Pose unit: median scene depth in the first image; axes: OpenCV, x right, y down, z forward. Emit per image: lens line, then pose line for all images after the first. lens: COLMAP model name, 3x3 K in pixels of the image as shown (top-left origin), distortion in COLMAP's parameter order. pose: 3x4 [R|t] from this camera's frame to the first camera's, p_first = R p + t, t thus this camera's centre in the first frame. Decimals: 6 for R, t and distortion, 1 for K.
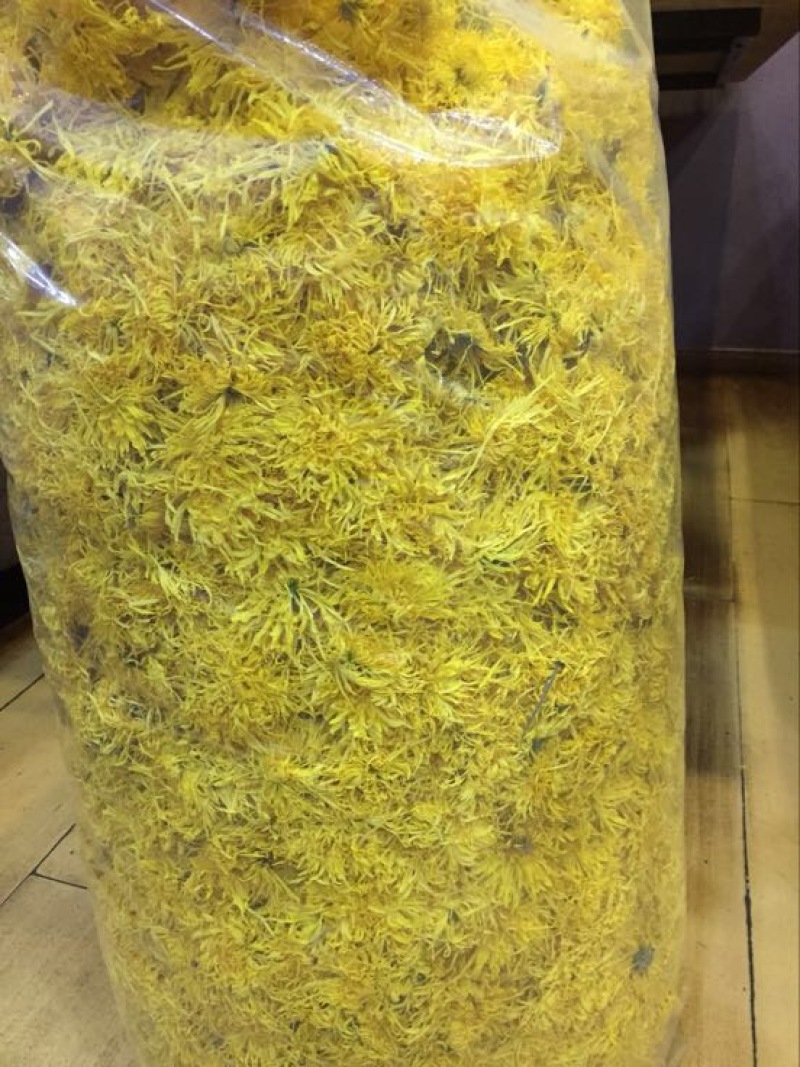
lens RADIAL K [[853.2, 0, 400.0], [0, 853.2, 533.5], [0, 0, 1]] dist [0.067228, -0.103814]
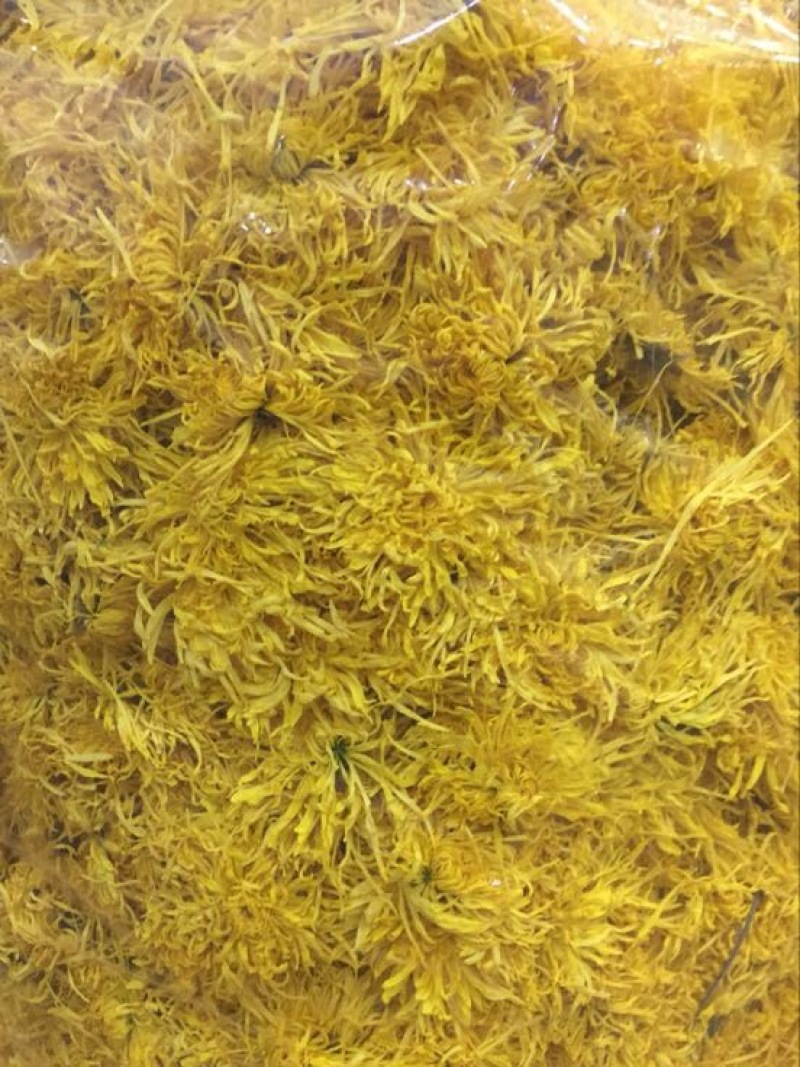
lens RADIAL K [[853.2, 0, 400.0], [0, 853.2, 533.5], [0, 0, 1]] dist [0.067228, -0.103814]
pose [[0.998323, 0.057884, -0.000812, -0.093482], [-0.057684, 0.993503, -0.098105, -0.031656], [-0.004872, 0.097987, 0.995176, 0.402504]]
